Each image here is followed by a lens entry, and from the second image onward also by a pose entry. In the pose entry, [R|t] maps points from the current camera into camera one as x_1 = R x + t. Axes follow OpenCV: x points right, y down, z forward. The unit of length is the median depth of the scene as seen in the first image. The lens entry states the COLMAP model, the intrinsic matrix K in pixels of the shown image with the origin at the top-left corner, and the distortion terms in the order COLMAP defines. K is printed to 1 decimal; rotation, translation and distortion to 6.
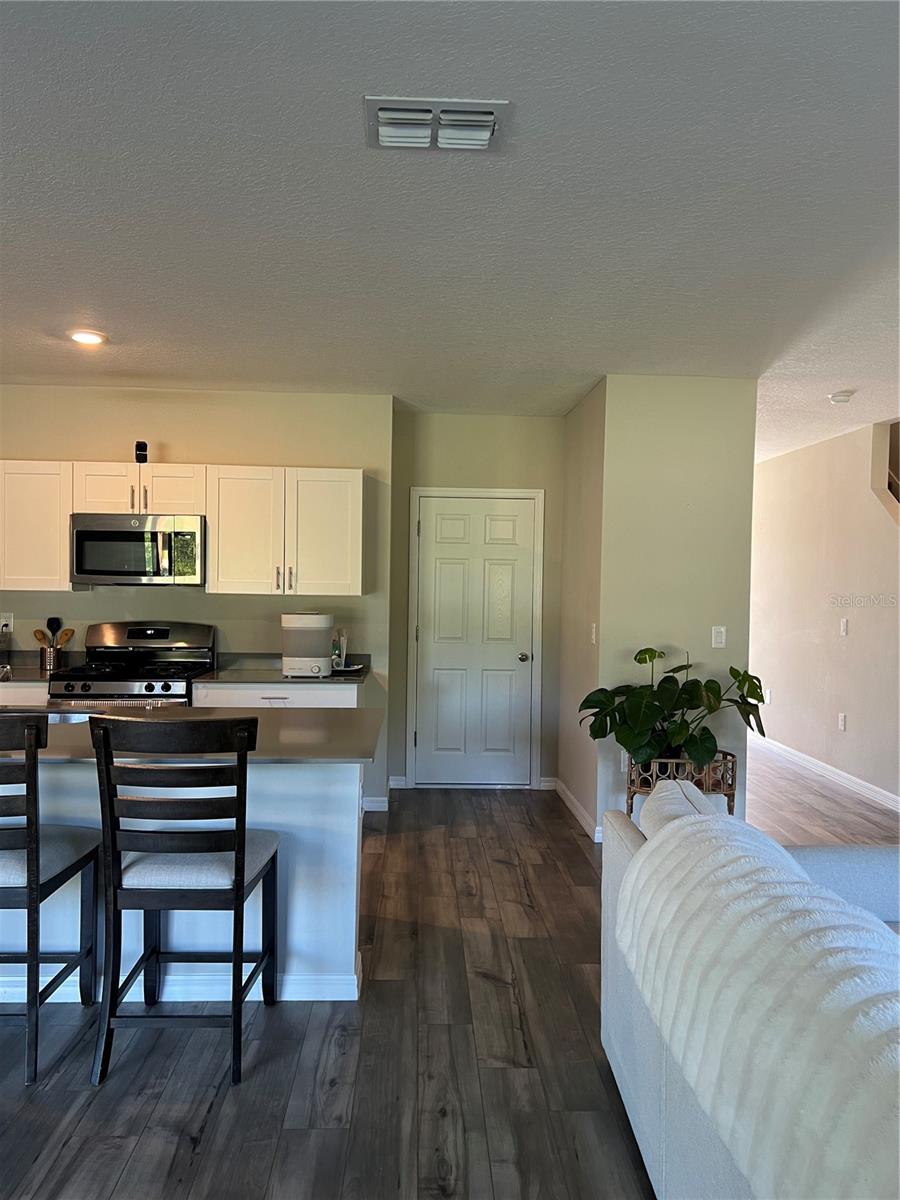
lens RADIAL K [[913.9, 0, 450.0], [0, 913.9, 600.0], [0, 0, 1]] dist [0.064465, -0.060952]
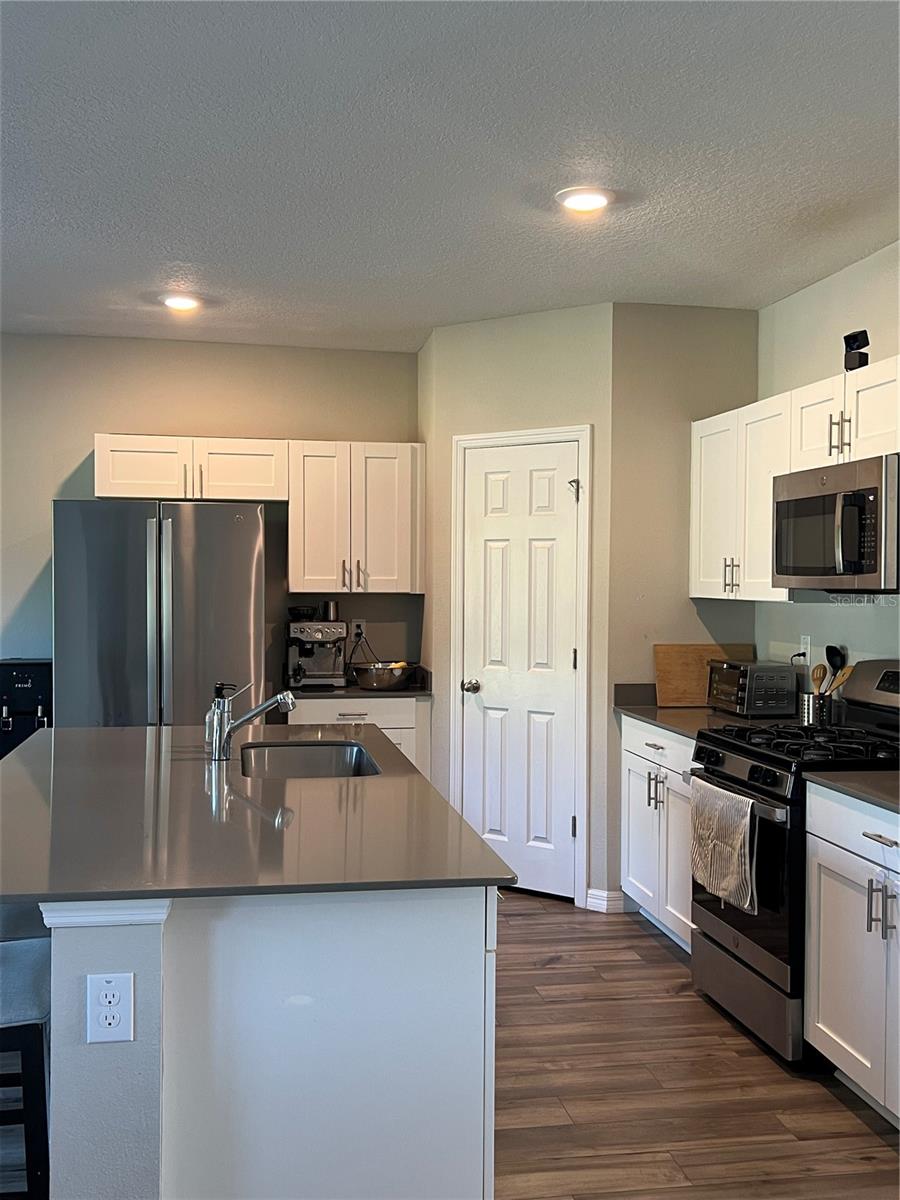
lens RADIAL K [[1230.7, 0, 450.0], [0, 1230.7, 600.0], [0, 0, 1]] dist [0.153701, 0.003573]
pose [[0.131077, 0.006632, -0.991350, 0.381896], [-0.026720, 0.999638, 0.003155, -0.007505], [0.991012, 0.026075, 0.131207, 0.678756]]
